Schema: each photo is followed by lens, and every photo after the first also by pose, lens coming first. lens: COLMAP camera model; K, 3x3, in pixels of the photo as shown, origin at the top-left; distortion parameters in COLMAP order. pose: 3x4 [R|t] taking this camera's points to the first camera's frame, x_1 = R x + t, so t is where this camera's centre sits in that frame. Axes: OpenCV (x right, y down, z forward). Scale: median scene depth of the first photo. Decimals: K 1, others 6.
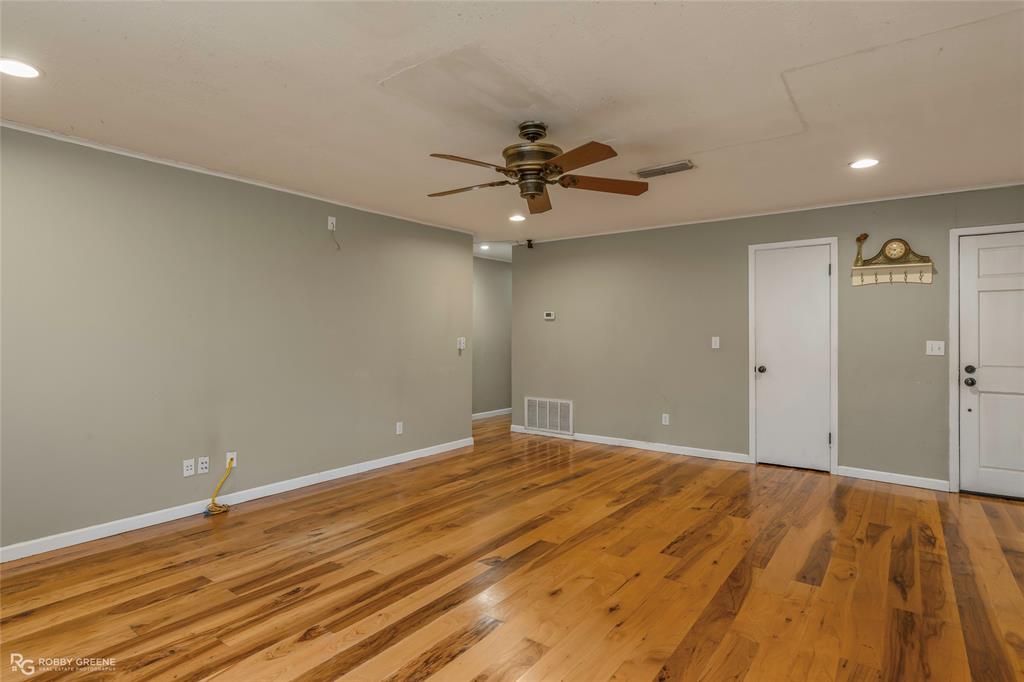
lens RADIAL K [[536.7, 0, 511.4], [0, 536.7, 332.8], [0, 0, 1]] dist [-0.002025, -0.000265]
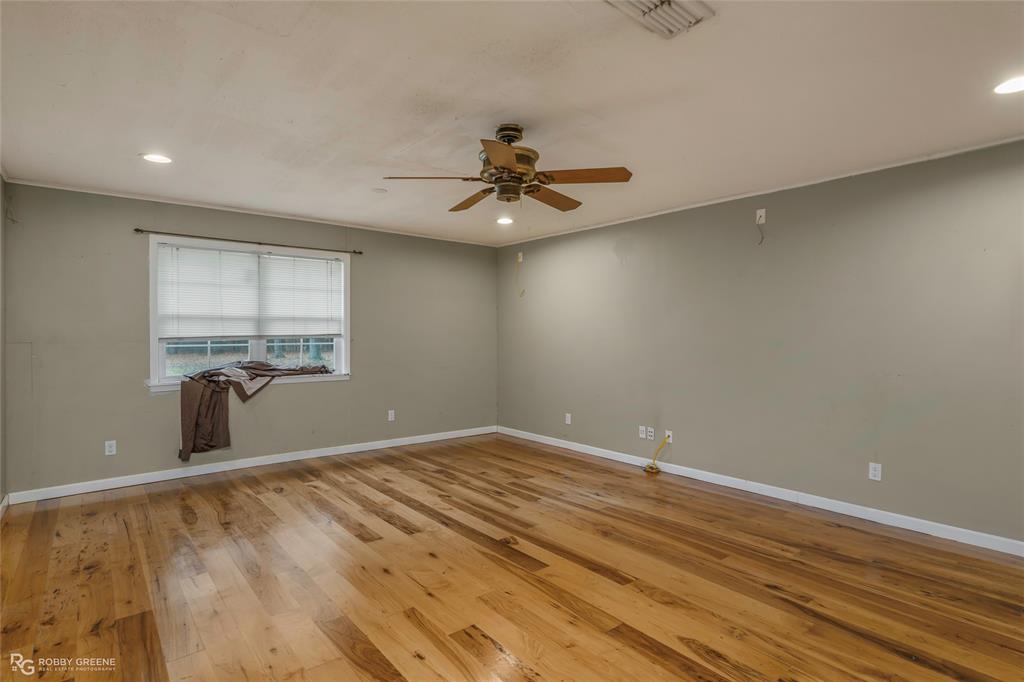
lens RADIAL K [[517.9, 0, 512.0], [0, 517.9, 341.0], [0, 0, 1]] dist [-0.003396, -0.000377]
pose [[-0.244010, 0.009015, -0.969731, 0.772824], [0.000332, 0.999958, 0.009213, 0.002273], [0.969773, 0.001926, -0.244002, 0.982259]]
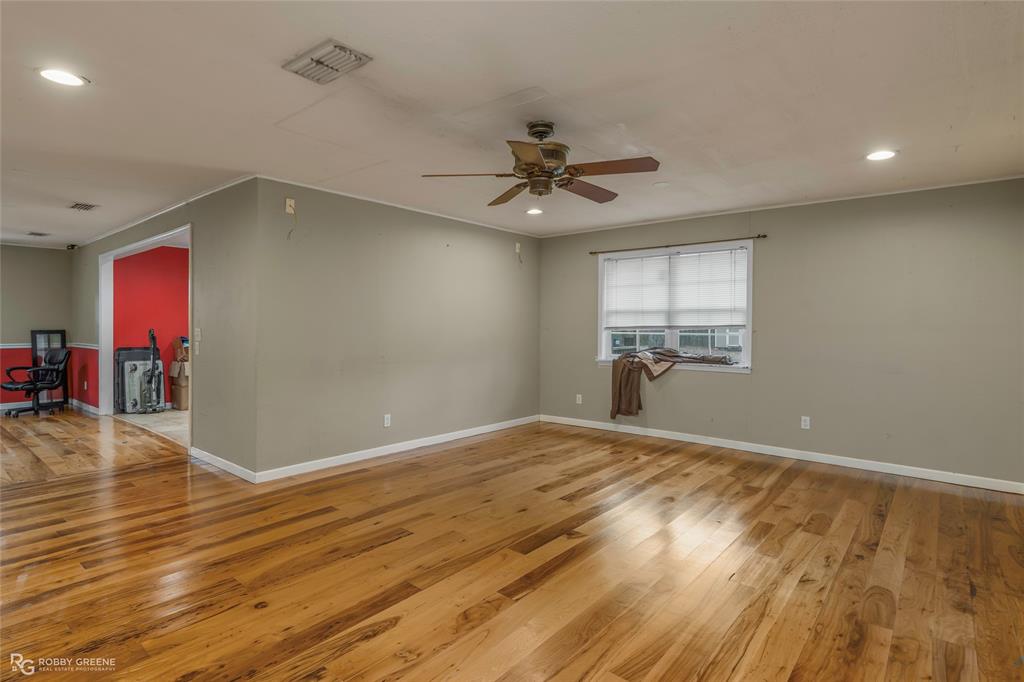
lens RADIAL K [[524.2, 0, 512.4], [0, 524.2, 328.7], [0, 0, 1]] dist [-0.003959, -0.000481]
pose [[-0.998266, -0.011163, 0.057804, 0.025366], [-0.010861, 0.999926, 0.005521, 0.004813], [-0.057862, 0.004883, -0.998313, 1.597458]]
